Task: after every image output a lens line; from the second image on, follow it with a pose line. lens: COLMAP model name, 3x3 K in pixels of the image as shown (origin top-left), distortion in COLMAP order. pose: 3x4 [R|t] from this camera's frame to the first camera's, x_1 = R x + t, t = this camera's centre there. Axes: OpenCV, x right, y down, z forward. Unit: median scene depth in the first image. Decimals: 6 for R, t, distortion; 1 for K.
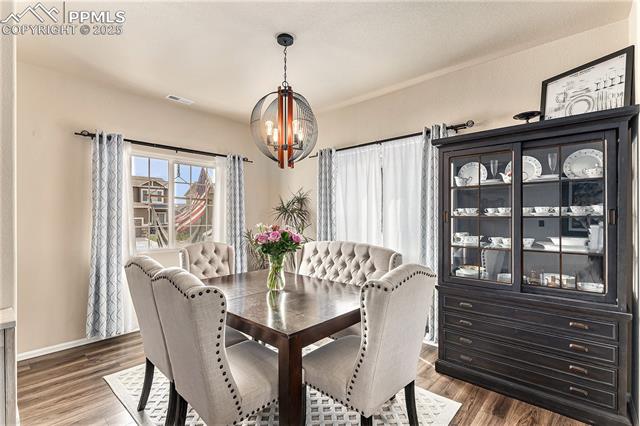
lens RADIAL K [[296.0, 0, 319.8], [0, 296.0, 215.4], [0, 0, 1]] dist [-0.004783, -0.001554]
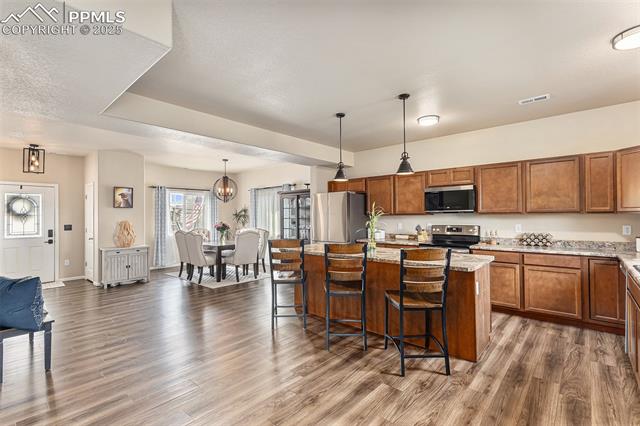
lens RADIAL K [[296.0, 0, 321.2], [0, 296.0, 212.8], [0, 0, 1]] dist [-0.004783, -0.001554]
pose [[0.999962, -0.007456, 0.004610, 0.796633], [0.007485, 0.999953, -0.006151, -0.029797], [-0.004564, 0.006186, 0.999970, -1.906015]]
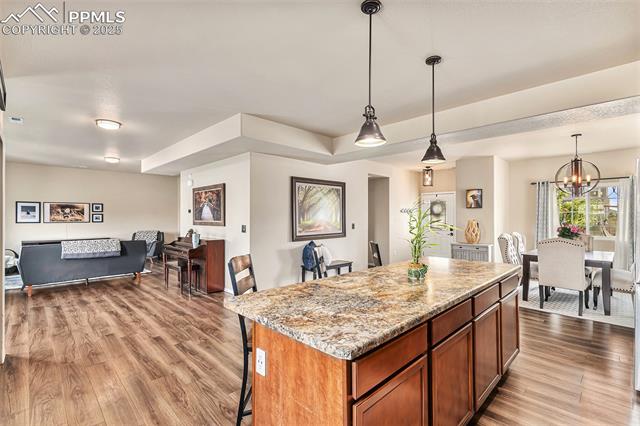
lens RADIAL K [[296.0, 0, 322.5], [0, 296.0, 214.4], [0, 0, 1]] dist [-0.004783, -0.001554]
pose [[-0.063941, -0.006747, -0.997931, 1.955100], [0.005037, 0.999962, -0.007083, -0.029118], [0.997941, -0.005480, -0.063904, -0.622012]]
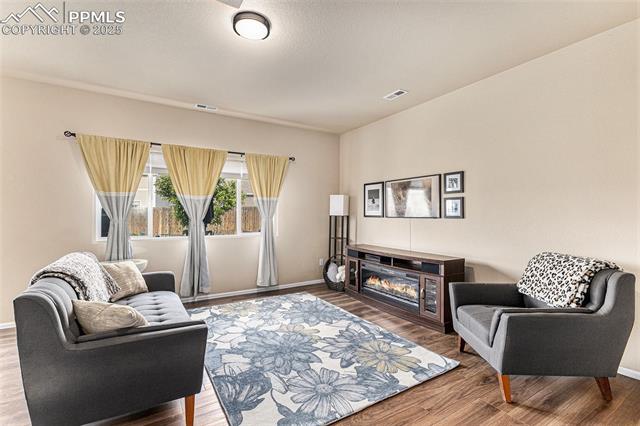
lens RADIAL K [[296.0, 0, 320.6], [0, 296.0, 212.8], [0, 0, 1]] dist [-0.004783, -0.001554]
pose [[-0.957484, -0.002797, 0.288474, -1.659907], [-0.005439, 0.999950, -0.008359, 0.021425], [-0.288436, -0.009573, -0.957451, -2.177097]]
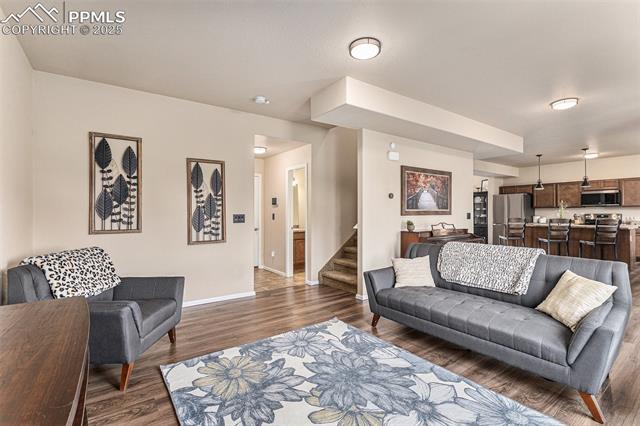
lens RADIAL K [[296.0, 0, 318.5], [0, 296.0, 213.1], [0, 0, 1]] dist [-0.004783, -0.001554]
pose [[0.974185, -0.004250, -0.225710, -1.026987], [0.005491, 0.999973, 0.004871, 0.017536], [0.225683, -0.005984, 0.974182, -4.349024]]
